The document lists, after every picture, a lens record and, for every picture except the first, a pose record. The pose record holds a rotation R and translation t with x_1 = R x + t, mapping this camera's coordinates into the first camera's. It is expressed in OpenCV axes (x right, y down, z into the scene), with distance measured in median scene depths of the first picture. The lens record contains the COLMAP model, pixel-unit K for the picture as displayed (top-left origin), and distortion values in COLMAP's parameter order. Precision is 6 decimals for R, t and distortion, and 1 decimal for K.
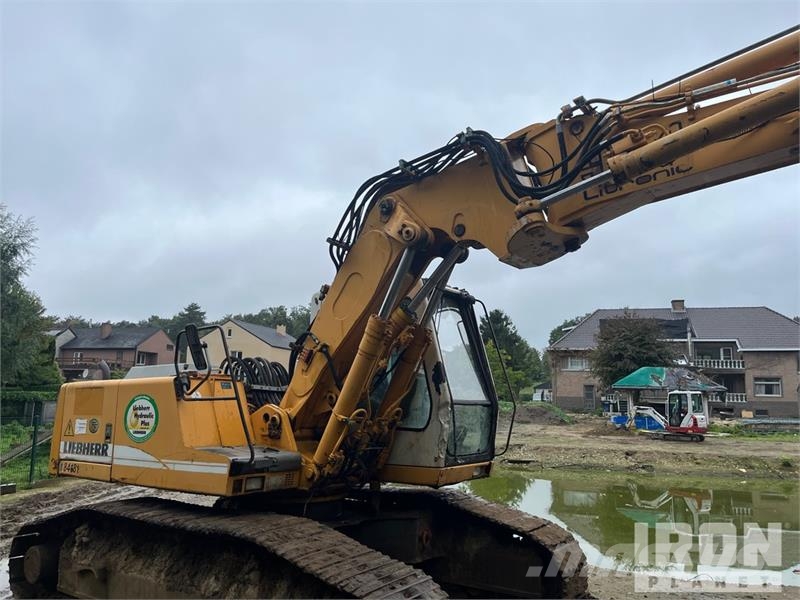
lens RADIAL K [[608.5, 0, 396.3], [0, 608.5, 297.9], [0, 0, 1]] dist [0.070174, -0.106199]
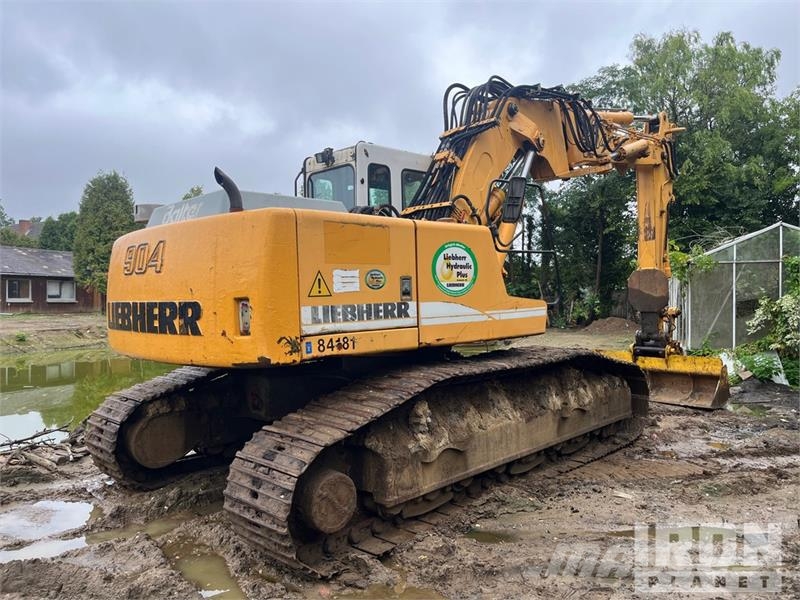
lens RADIAL K [[608.5, 0, 396.3], [0, 608.5, 297.9], [0, 0, 1]] dist [0.070174, -0.106199]
pose [[0.164046, -0.018671, 0.986276, -1.249799], [-0.160375, 0.986014, 0.045341, 0.206529], [-0.973329, -0.165612, 0.158758, 0.921199]]
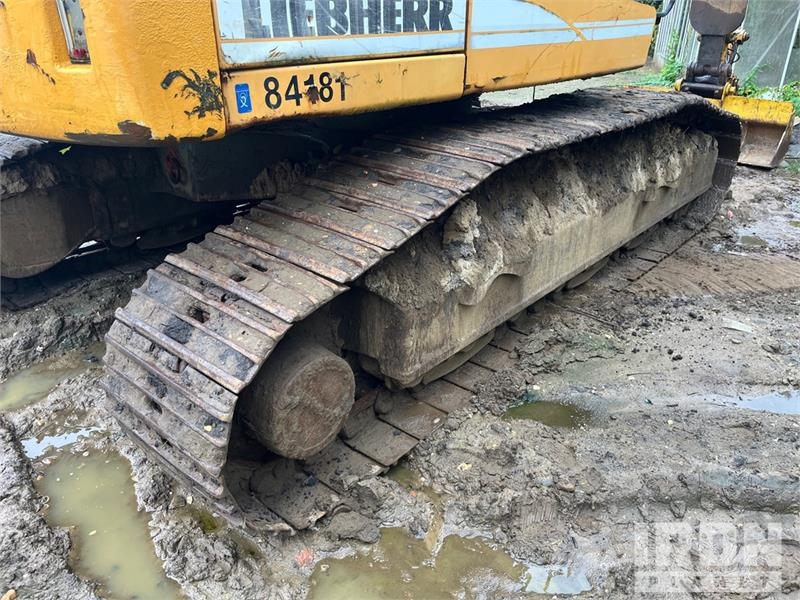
lens RADIAL K [[608.5, 0, 396.3], [0, 608.5, 297.9], [0, 0, 1]] dist [0.070174, -0.106199]
pose [[0.107362, -0.431944, 0.895488, -0.901290], [-0.190067, 0.875165, 0.444928, 0.245550], [-0.975883, -0.217971, 0.011861, 1.016741]]
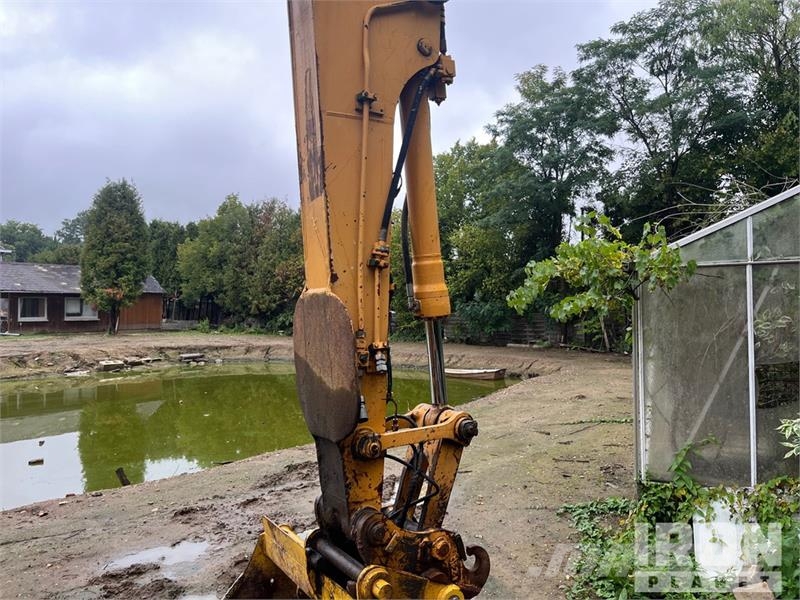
lens RADIAL K [[608.5, 0, 396.3], [0, 608.5, 297.9], [0, 0, 1]] dist [0.070174, -0.106199]
pose [[0.354560, -0.008991, 0.934990, 0.142063], [-0.138261, 0.988457, 0.061935, 0.051116], [-0.924755, -0.151232, 0.349224, 0.269471]]
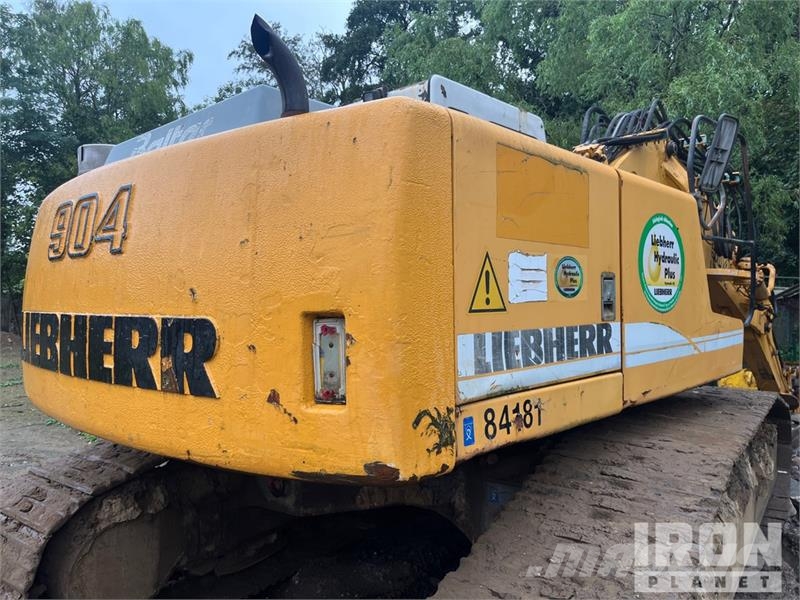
lens RADIAL K [[621.2, 0, 399.7], [0, 621.2, 286.6], [0, 0, 1]] dist [0.005759, 0.000770]
pose [[0.102483, 0.013769, 0.994639, -0.901080], [-0.180125, 0.983631, 0.004943, 0.243825], [-0.978291, -0.179666, 0.103286, 1.126124]]
